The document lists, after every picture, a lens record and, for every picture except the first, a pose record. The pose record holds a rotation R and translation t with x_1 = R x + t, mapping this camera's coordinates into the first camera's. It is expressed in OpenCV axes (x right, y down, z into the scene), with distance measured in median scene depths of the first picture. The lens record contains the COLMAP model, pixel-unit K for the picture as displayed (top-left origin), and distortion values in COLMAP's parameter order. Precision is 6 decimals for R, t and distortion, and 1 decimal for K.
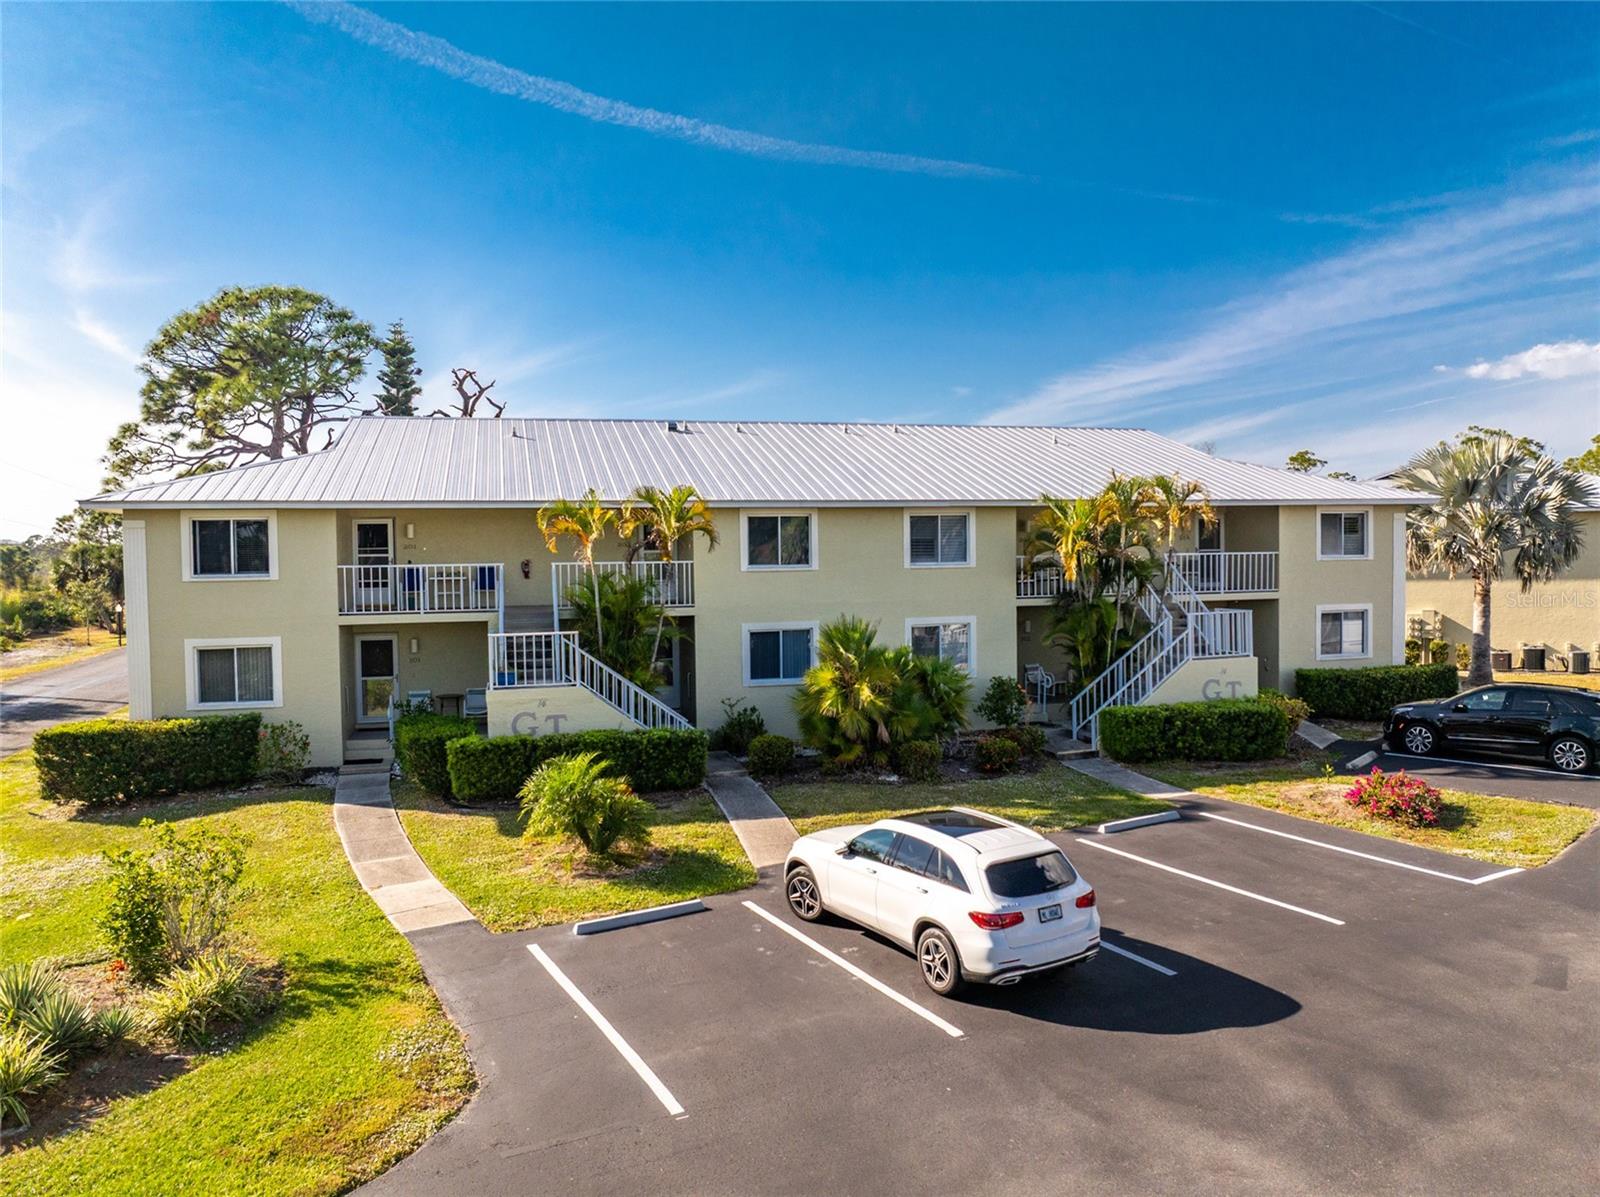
lens RADIAL K [[1130.0, 0, 800.0], [0, 1130.0, 598.5], [0, 0, 1]] dist [-0.044409, 0.001396]
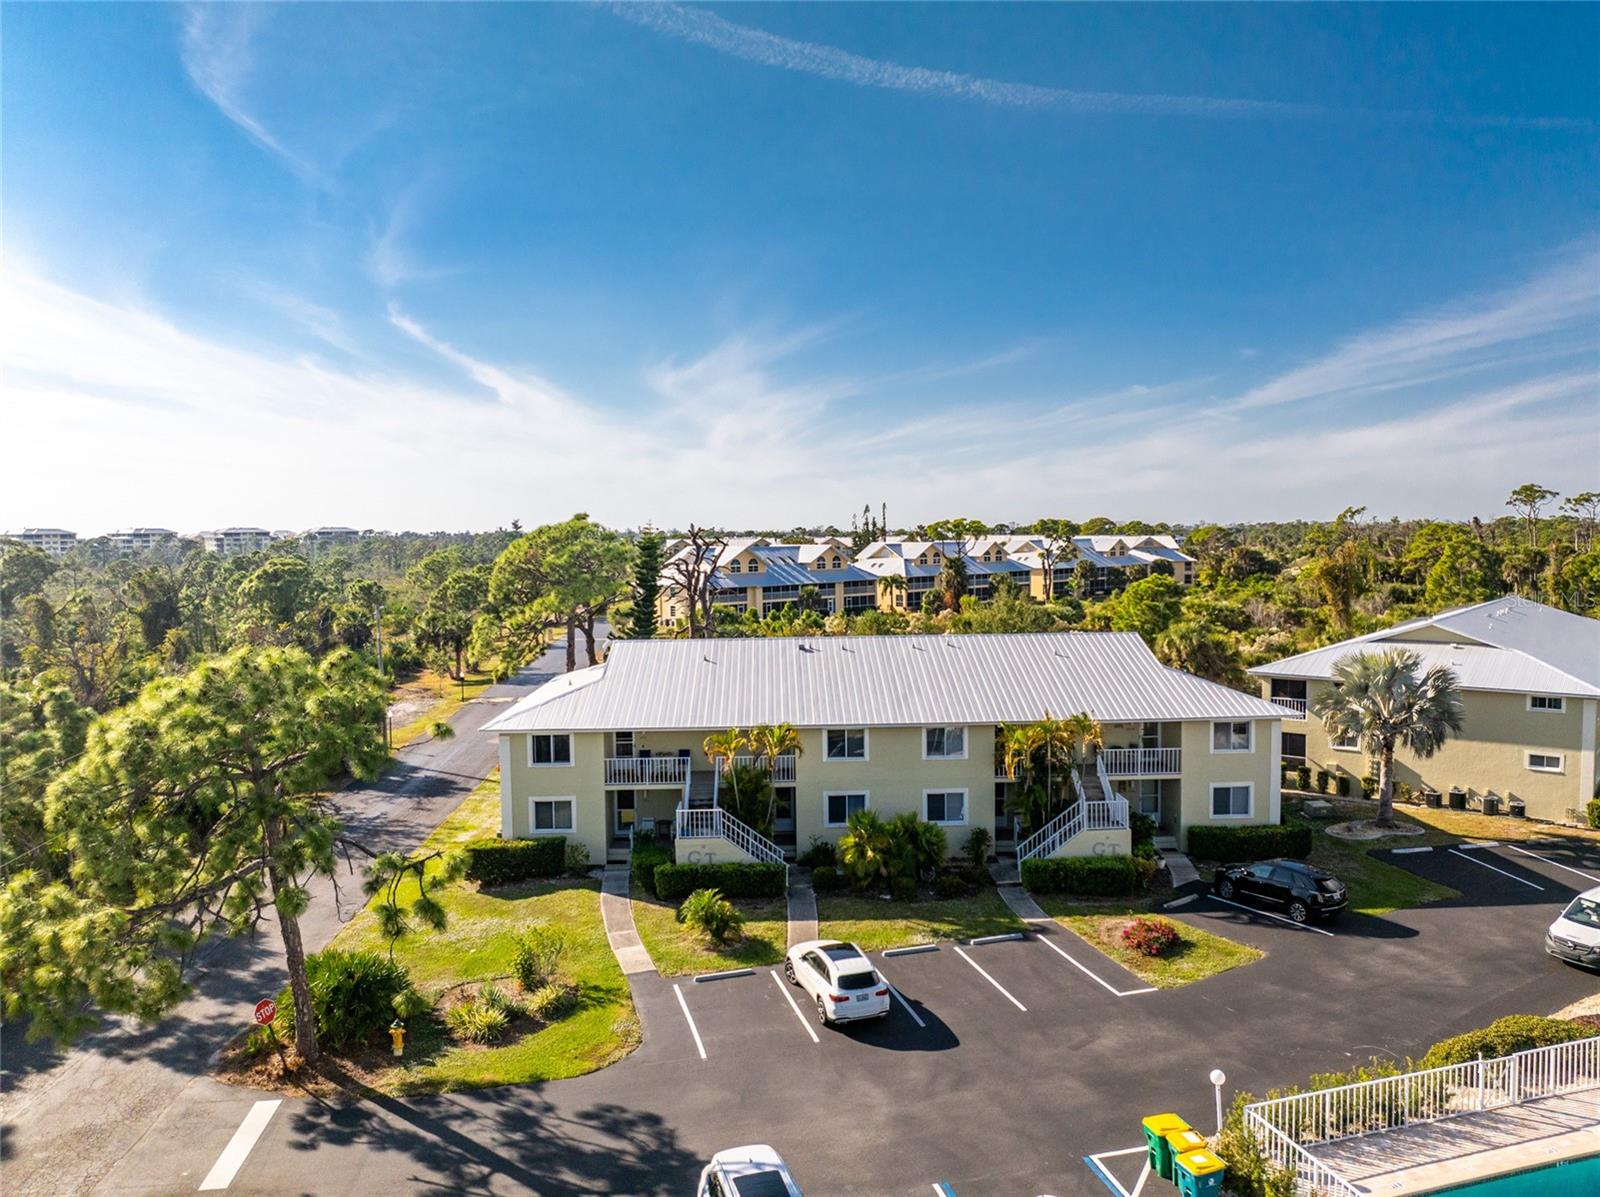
lens RADIAL K [[1130.0, 0, 800.0], [0, 1130.0, 598.5], [0, 0, 1]] dist [-0.044409, 0.001396]
pose [[0.973171, 0.015199, -0.229580, 0.406959], [-0.009529, 0.999622, 0.025787, -0.423512], [0.229885, -0.022907, 0.972948, -0.914286]]
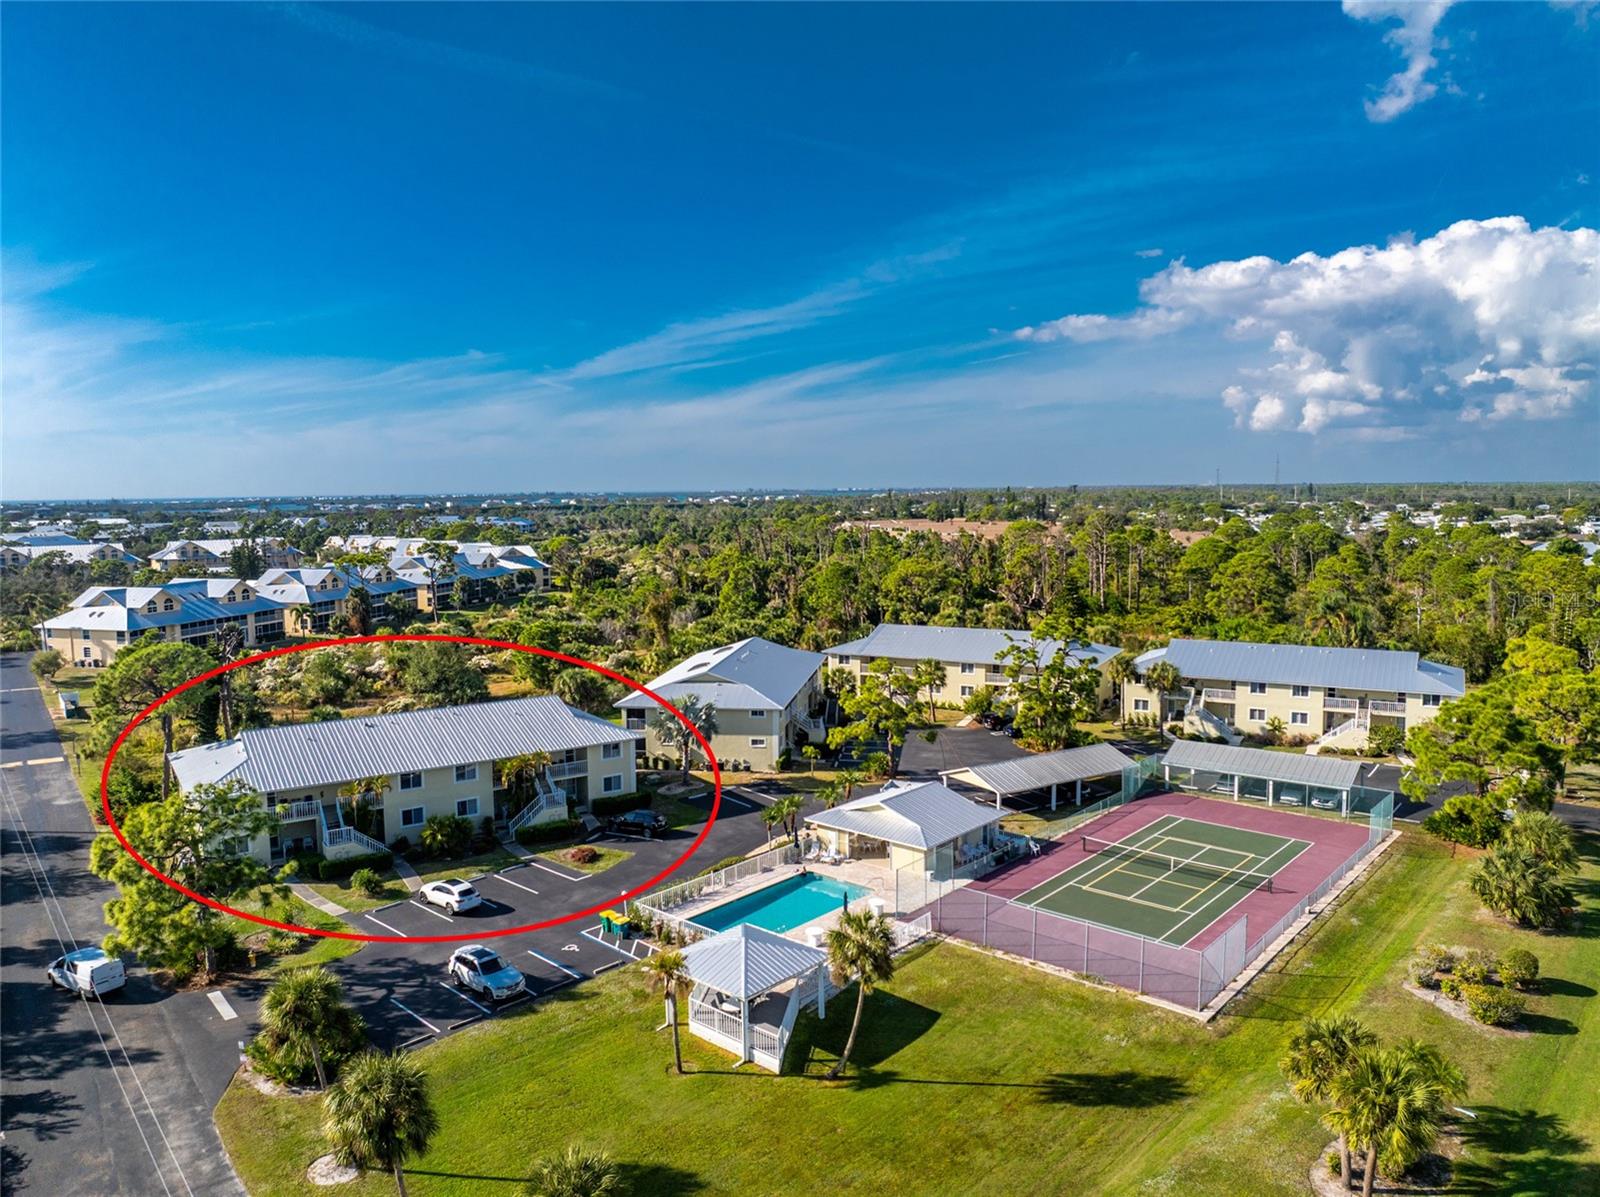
lens RADIAL K [[1130.0, 0, 800.0], [0, 1130.0, 598.5], [0, 0, 1]] dist [-0.044409, 0.001396]
pose [[0.944046, -0.029766, 0.328469, -0.010876], [0.011848, 0.998337, 0.056416, -0.951097], [-0.329602, -0.049368, 0.942829, -2.984849]]
